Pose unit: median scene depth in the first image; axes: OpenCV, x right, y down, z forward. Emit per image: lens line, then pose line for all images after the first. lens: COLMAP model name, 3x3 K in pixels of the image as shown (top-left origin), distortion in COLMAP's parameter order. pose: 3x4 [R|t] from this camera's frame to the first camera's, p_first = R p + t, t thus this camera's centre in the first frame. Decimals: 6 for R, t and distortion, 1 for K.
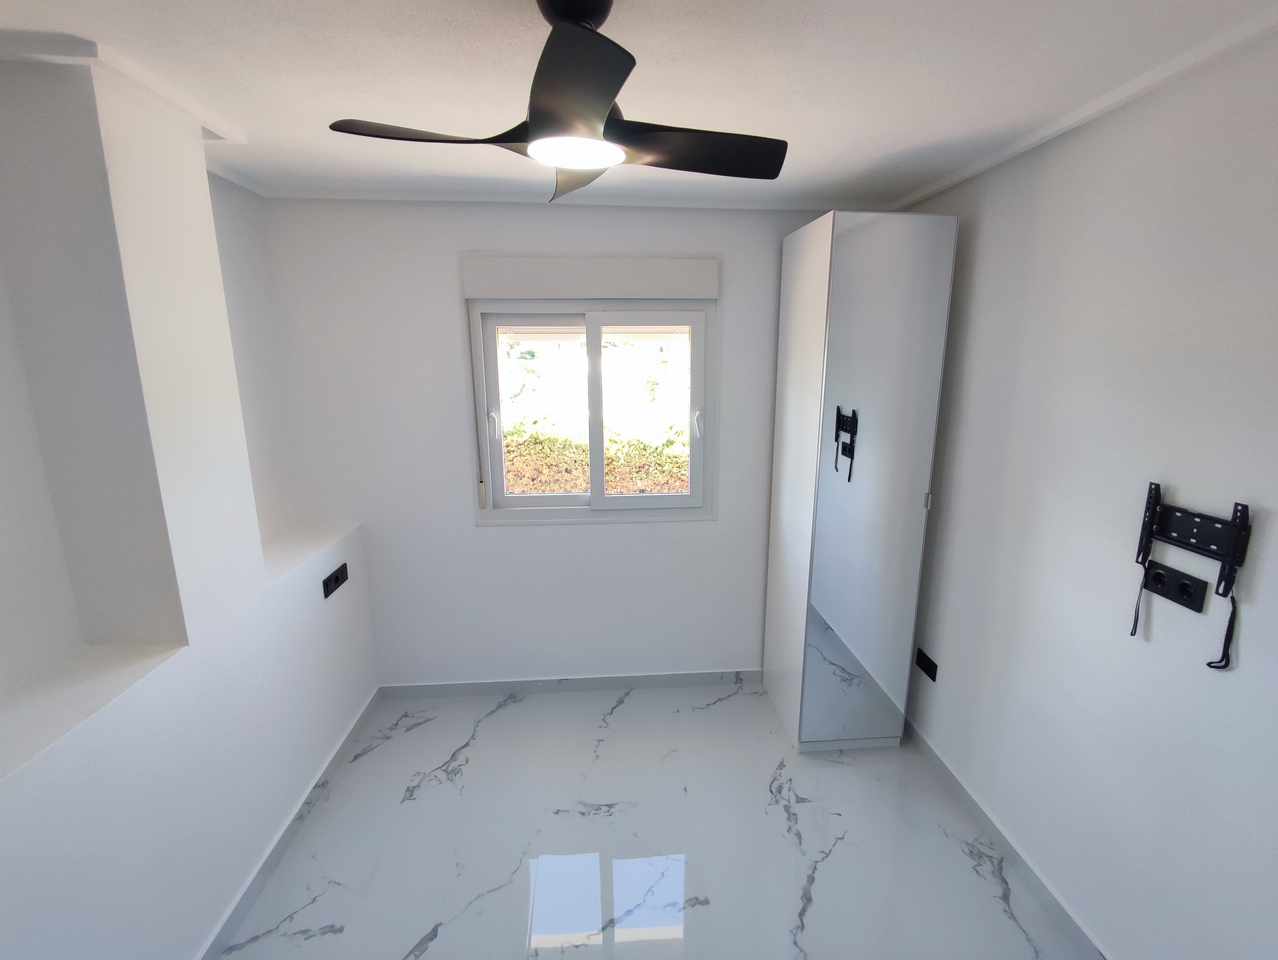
lens RADIAL K [[574.3, 0, 639.0], [0, 574.3, 480.0], [0, 0, 1]] dist [0.014323, -0.016058]
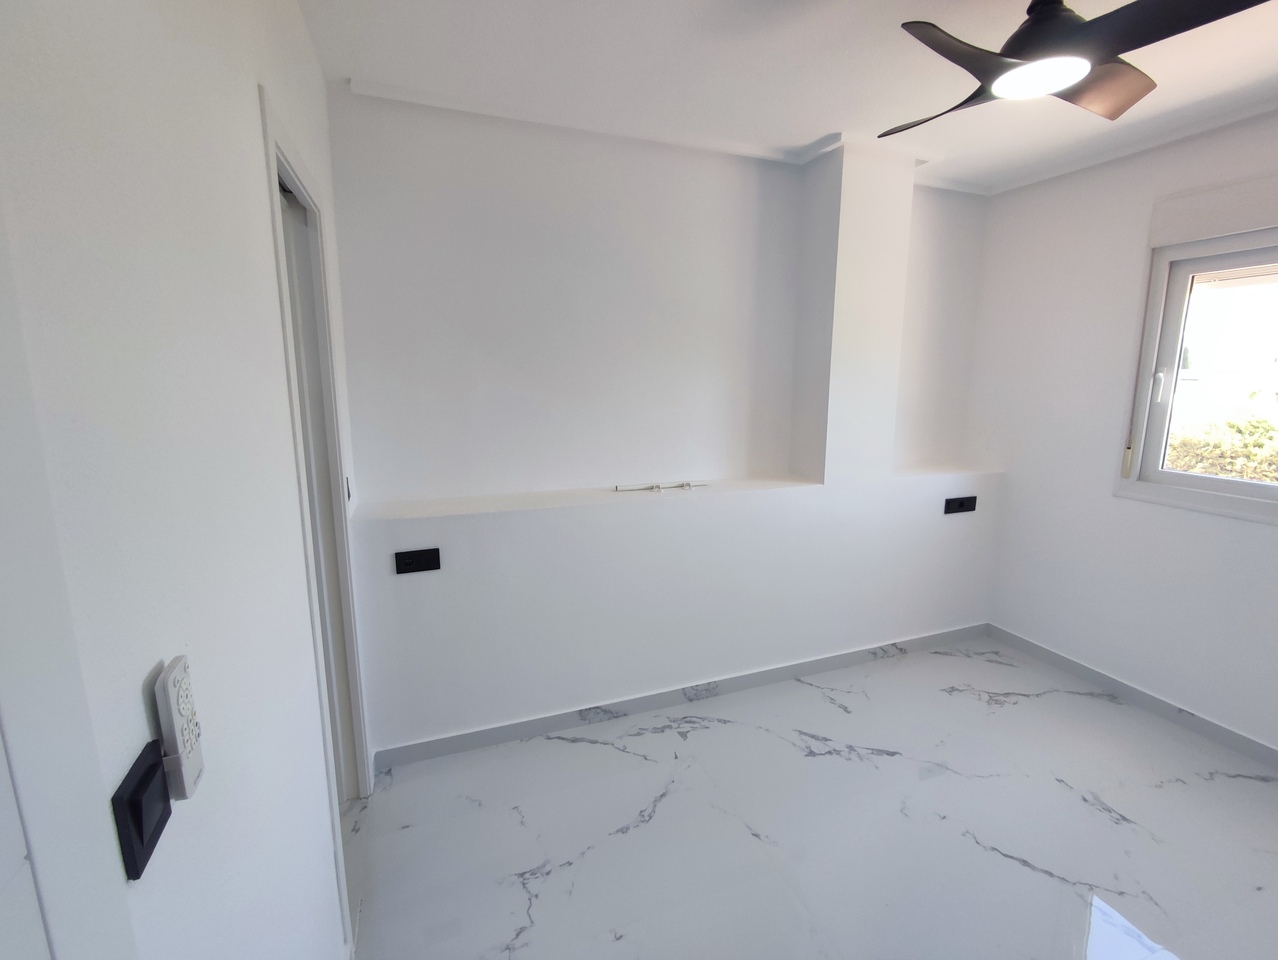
lens RADIAL K [[593.9, 0, 668.9], [0, 593.9, 482.7], [0, 0, 1]] dist [0.003021, 0.000562]
pose [[0.324748, 0.177712, -0.928955, 0.411730], [-0.209130, 0.971370, 0.112717, 0.111395], [0.922390, 0.157668, 0.352615, -0.009714]]
